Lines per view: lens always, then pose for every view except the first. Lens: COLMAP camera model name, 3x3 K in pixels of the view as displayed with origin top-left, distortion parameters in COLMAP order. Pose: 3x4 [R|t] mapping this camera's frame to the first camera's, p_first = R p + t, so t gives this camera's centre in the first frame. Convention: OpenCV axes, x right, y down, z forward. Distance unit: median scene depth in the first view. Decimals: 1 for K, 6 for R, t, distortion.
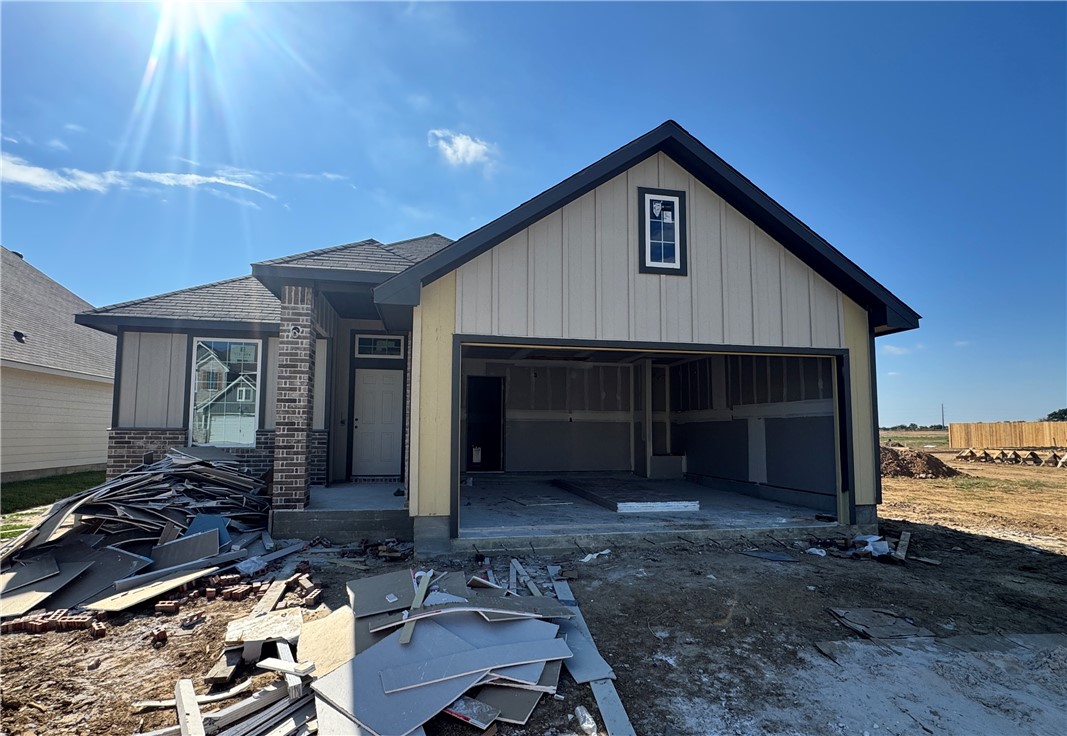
lens RADIAL K [[503.3, 0, 512.4], [0, 503.3, 399.7], [0, 0, 1]] dist [-0.035578, 0.001191]
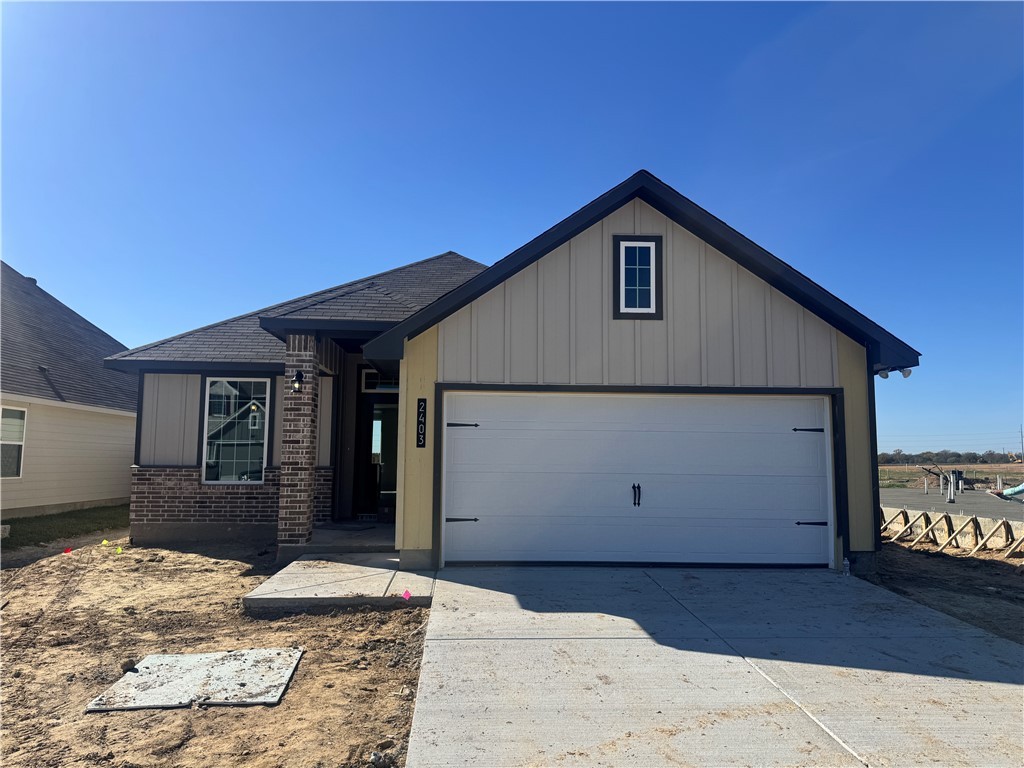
lens RADIAL K [[716.9, 0, 515.3], [0, 716.9, 384.8], [0, 0, 1]] dist [-0.002378, -0.007542]
pose [[0.989198, -0.011313, -0.146145, 0.253059], [0.006504, 0.999423, -0.033344, -0.066605], [0.146438, 0.032033, 0.988701, -0.459612]]
